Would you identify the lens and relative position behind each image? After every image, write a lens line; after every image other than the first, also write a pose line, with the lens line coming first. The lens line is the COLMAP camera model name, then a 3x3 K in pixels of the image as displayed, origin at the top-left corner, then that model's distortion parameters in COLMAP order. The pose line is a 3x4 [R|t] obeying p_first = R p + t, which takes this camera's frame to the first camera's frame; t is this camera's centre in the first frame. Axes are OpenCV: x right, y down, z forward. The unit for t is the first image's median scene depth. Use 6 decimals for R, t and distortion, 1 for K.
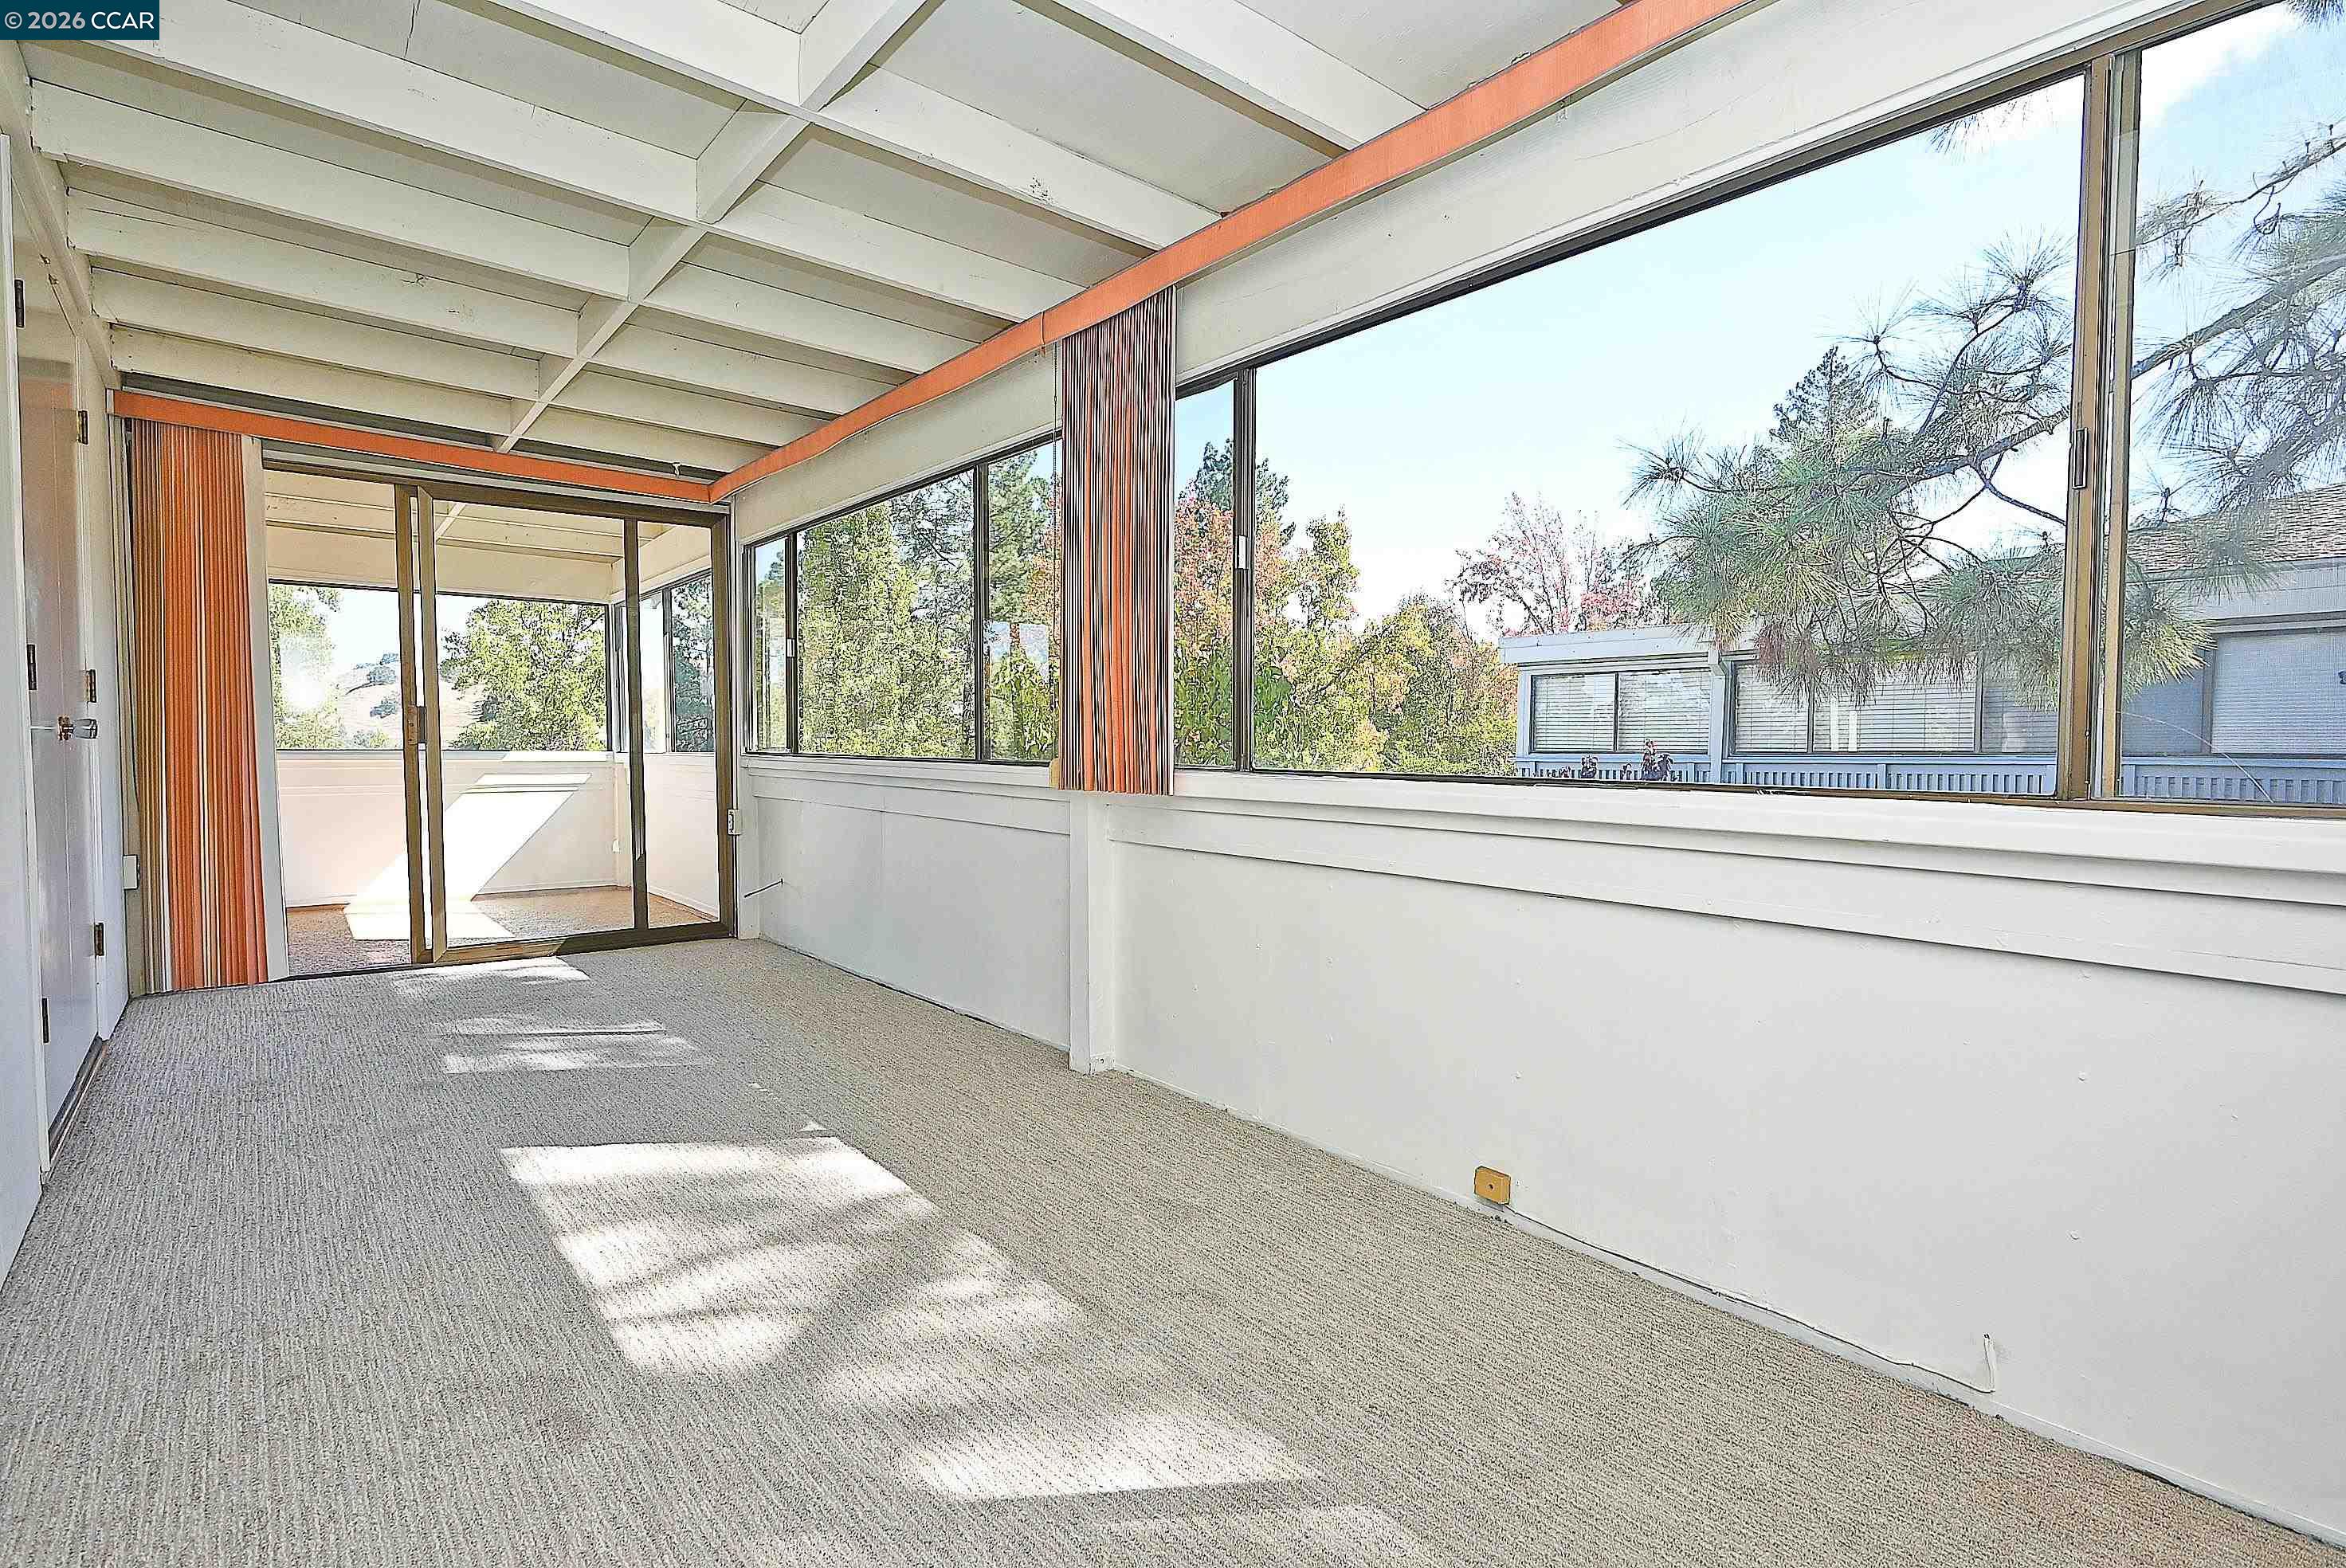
lens RADIAL K [[1161.7, 0, 1167.5], [0, 1161.7, 789.8], [0, 0, 1]] dist [0.000491, -0.000194]
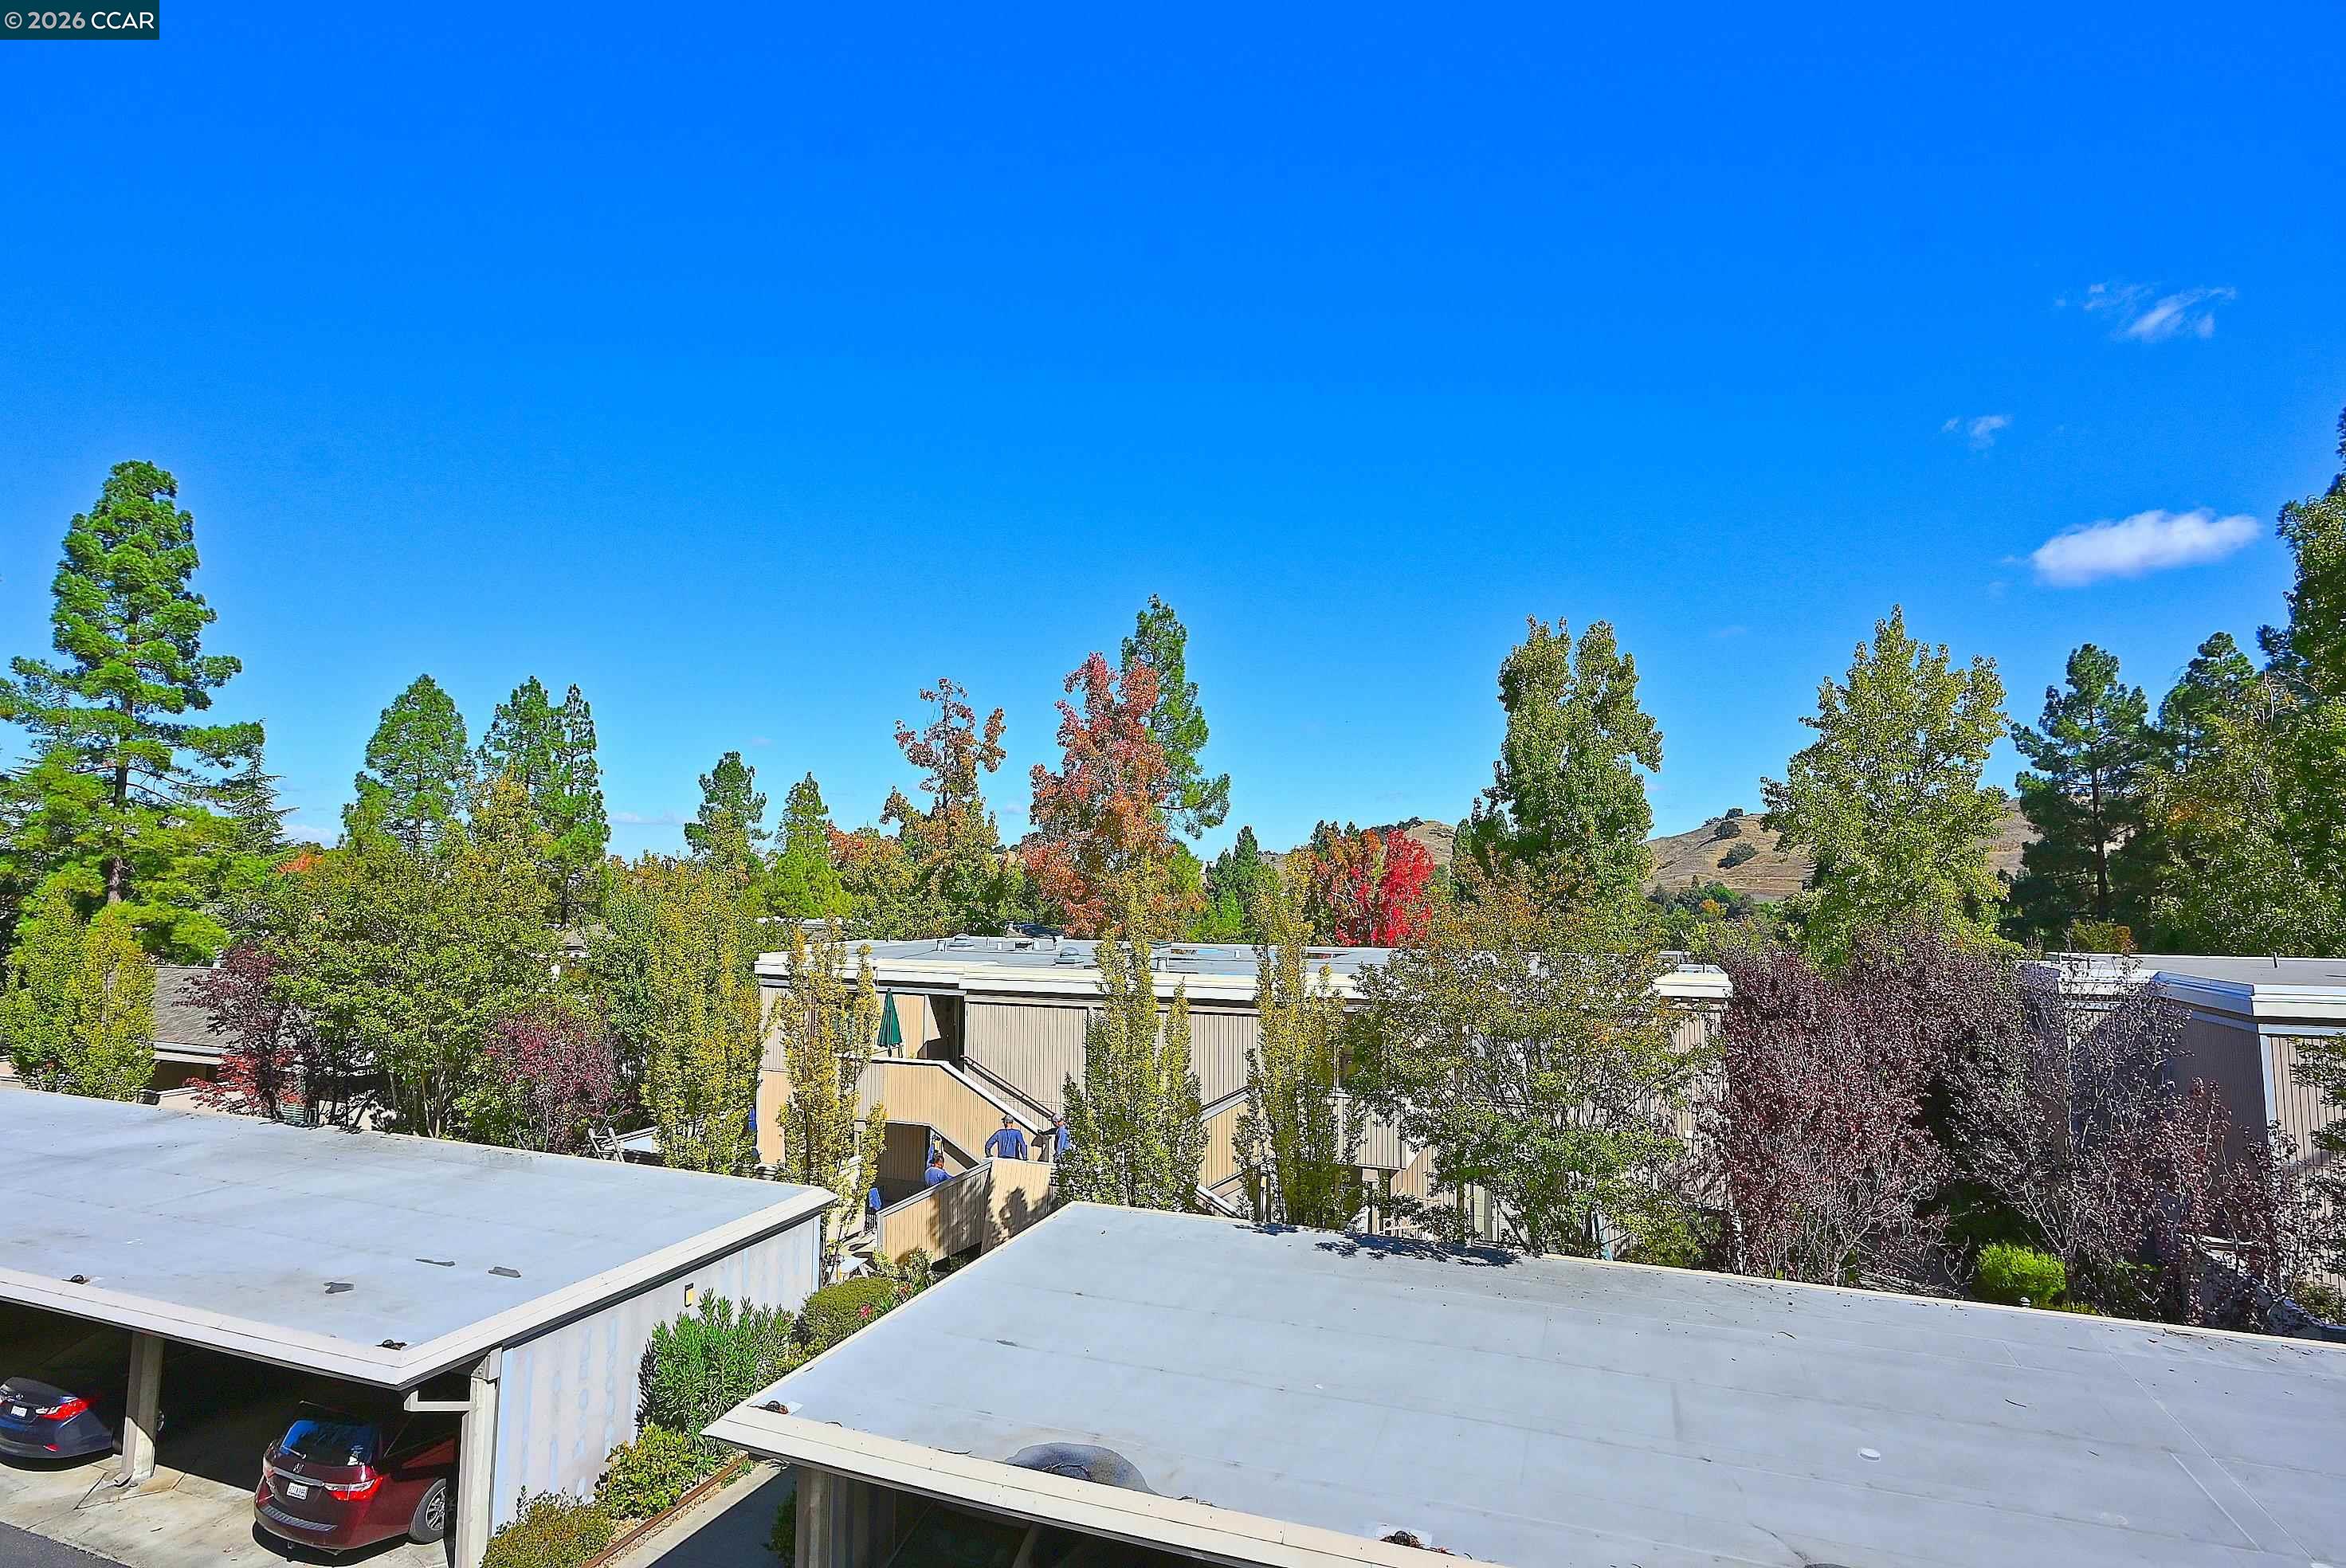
lens RADIAL K [[1146.2, 0, 1173.0], [0, 1146.2, 784.0], [0, 0, 1]] dist [-0.003427, -0.000253]
pose [[0.499372, -0.074608, -0.863169, -0.135275], [-0.039442, 0.993295, -0.108673, -0.033174], [0.865489, 0.088313, 0.493081, 0.254202]]
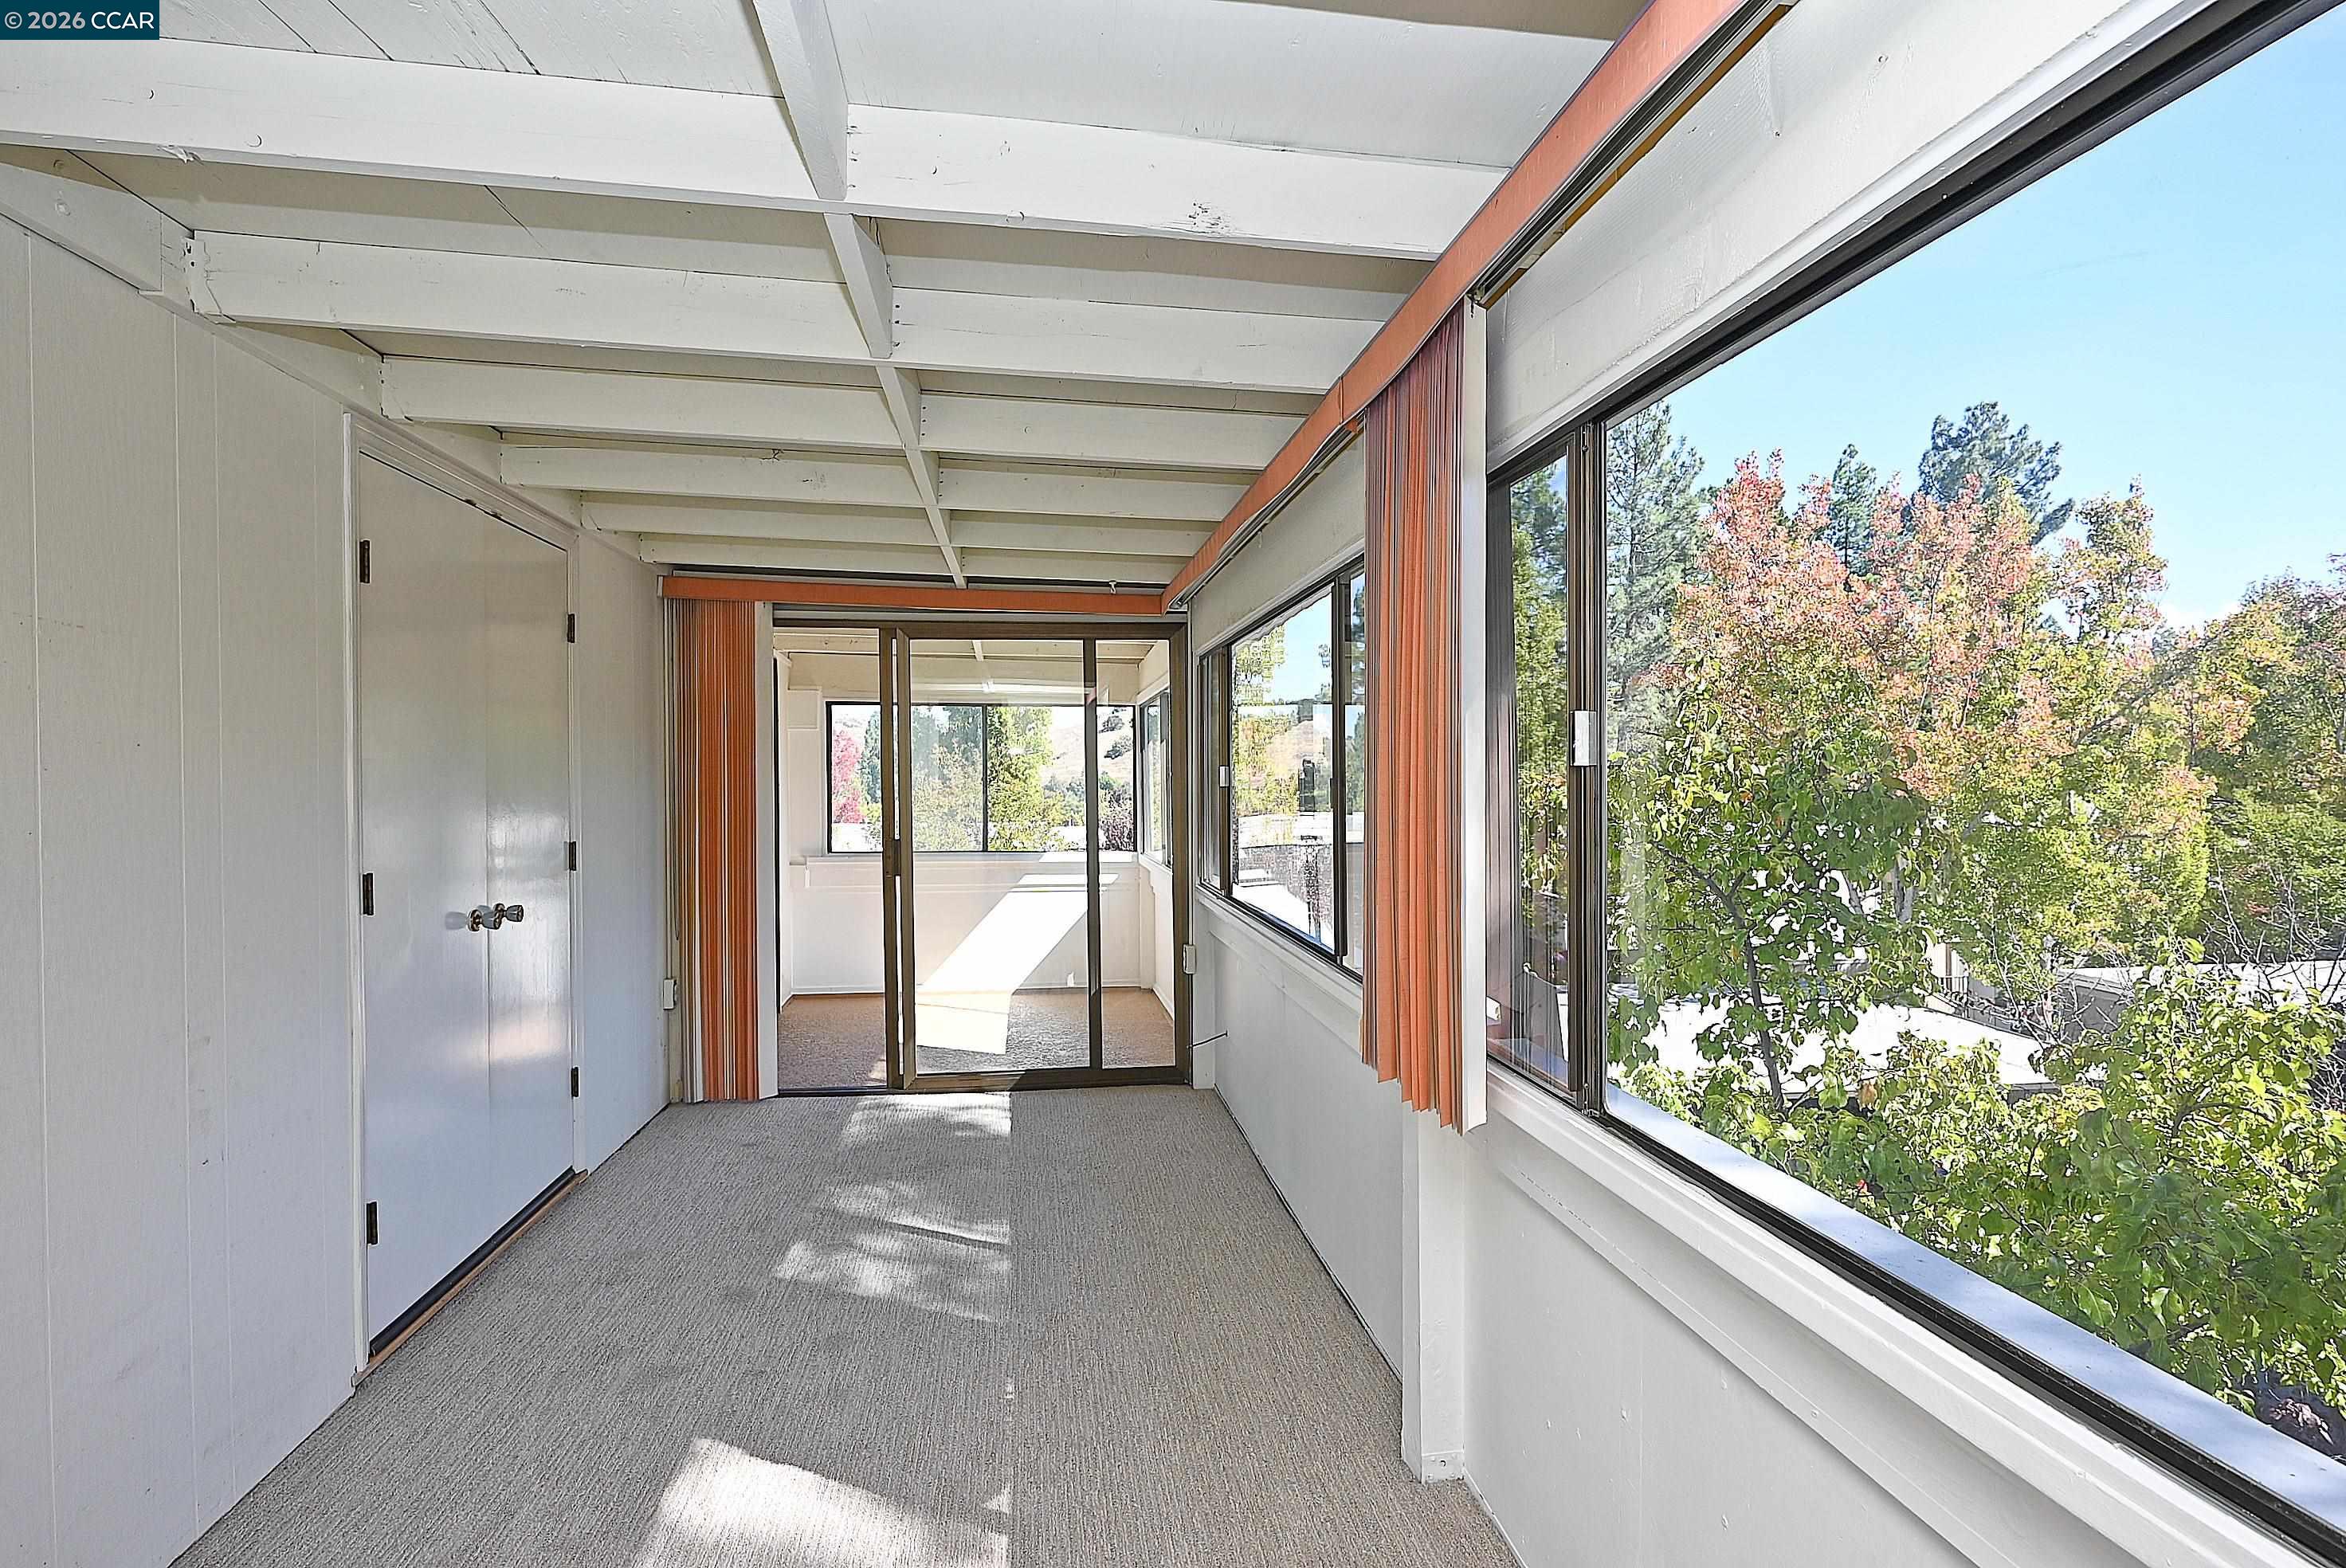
lens RADIAL K [[1191.0, 0, 1158.5], [0, 1191.0, 799.3], [0, 0, 1]] dist [-0.000757, -0.009364]
pose [[0.850642, 0.004178, -0.525729, 0.017801], [-0.016299, 0.999697, -0.018428, -0.014596], [0.525493, 0.024244, 0.850452, 0.034918]]
